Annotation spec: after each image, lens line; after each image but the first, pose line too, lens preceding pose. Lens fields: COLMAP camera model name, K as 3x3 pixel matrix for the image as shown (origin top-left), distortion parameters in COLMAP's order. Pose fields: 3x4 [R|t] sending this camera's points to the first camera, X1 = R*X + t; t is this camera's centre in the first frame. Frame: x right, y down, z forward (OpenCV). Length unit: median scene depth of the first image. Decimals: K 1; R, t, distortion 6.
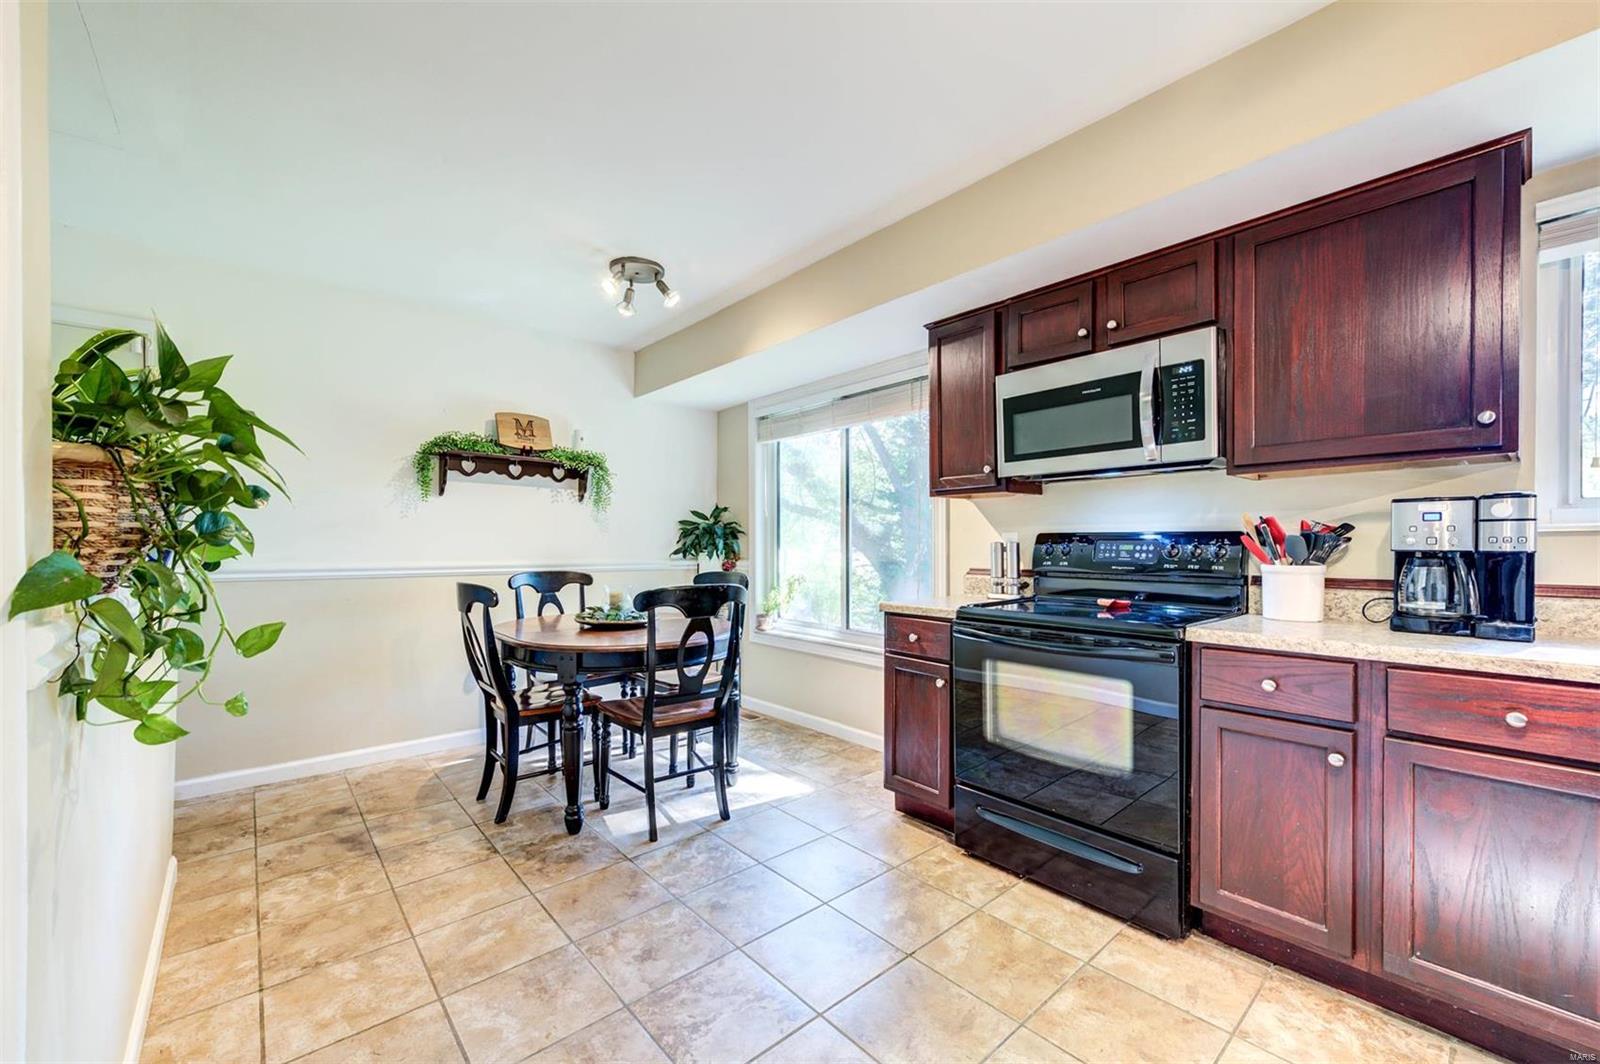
lens RADIAL K [[637.9, 0, 856.2], [0, 637.9, 544.0], [0, 0, 1]] dist [0.007146, -0.003118]
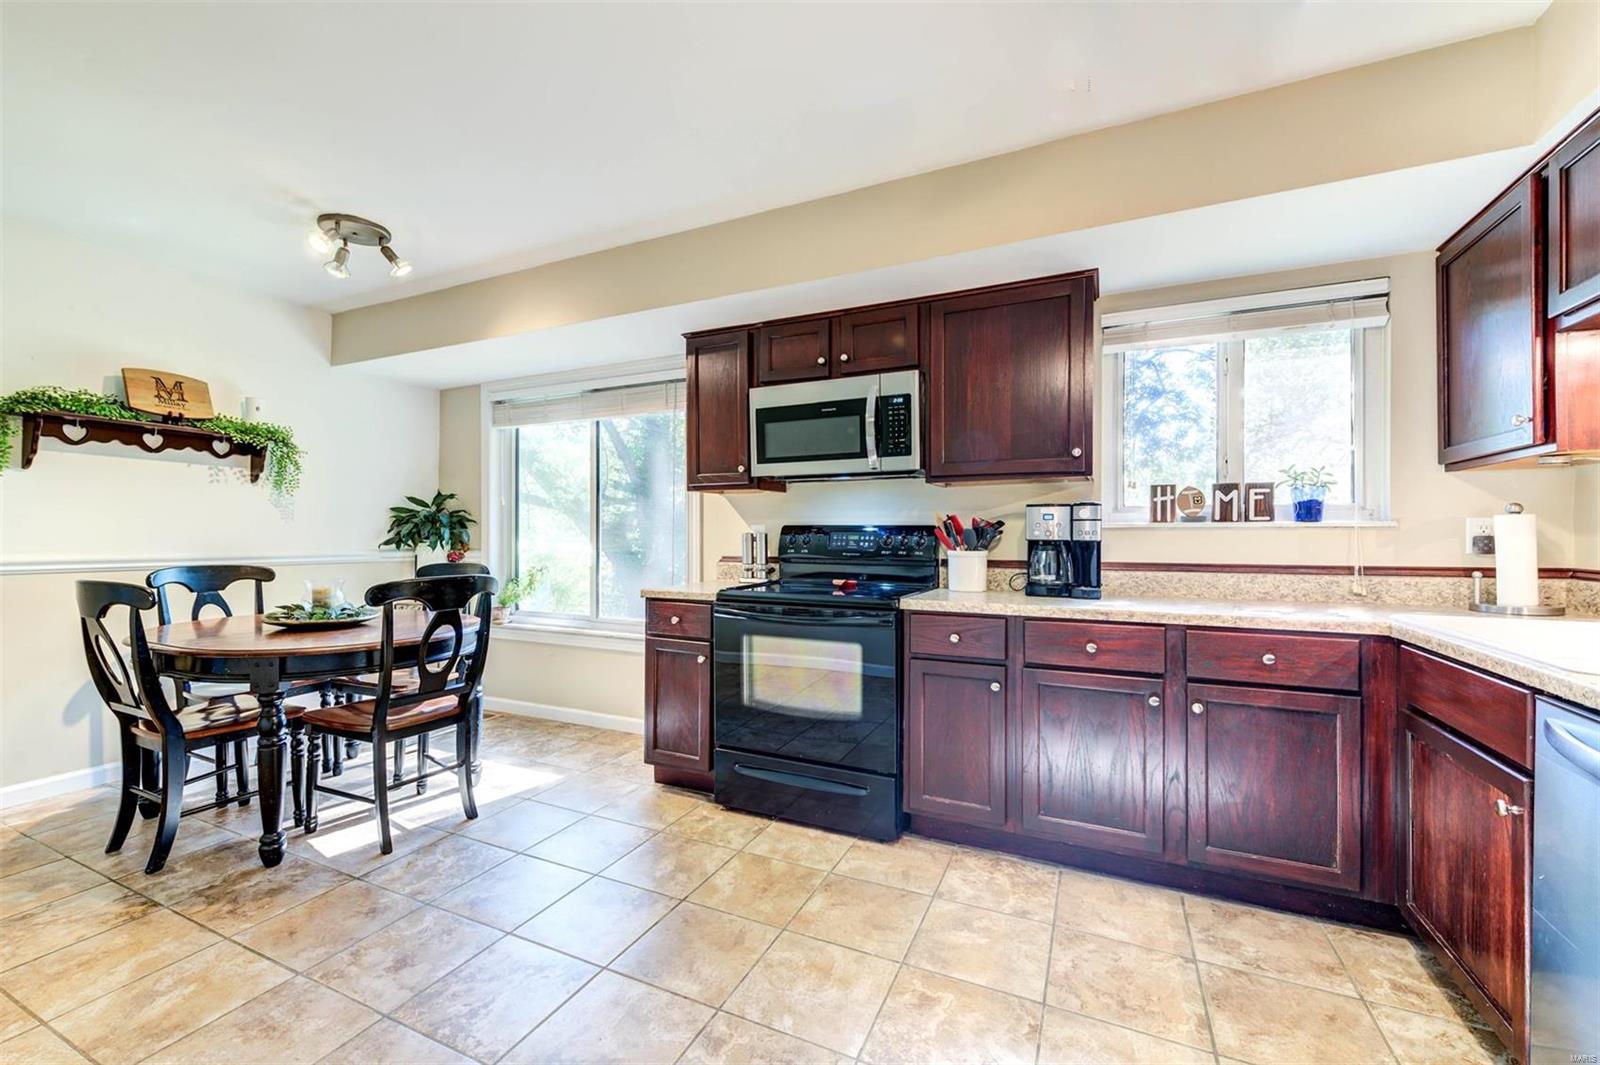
lens RADIAL K [[637.9, 0, 821.8], [0, 637.9, 523.4], [0, 0, 1]] dist [0.007146, -0.003118]
pose [[0.925206, 0.009969, 0.379334, -0.103539], [-0.003496, 0.999836, -0.017749, 0.000046], [-0.379449, 0.015095, 0.925090, -0.118827]]
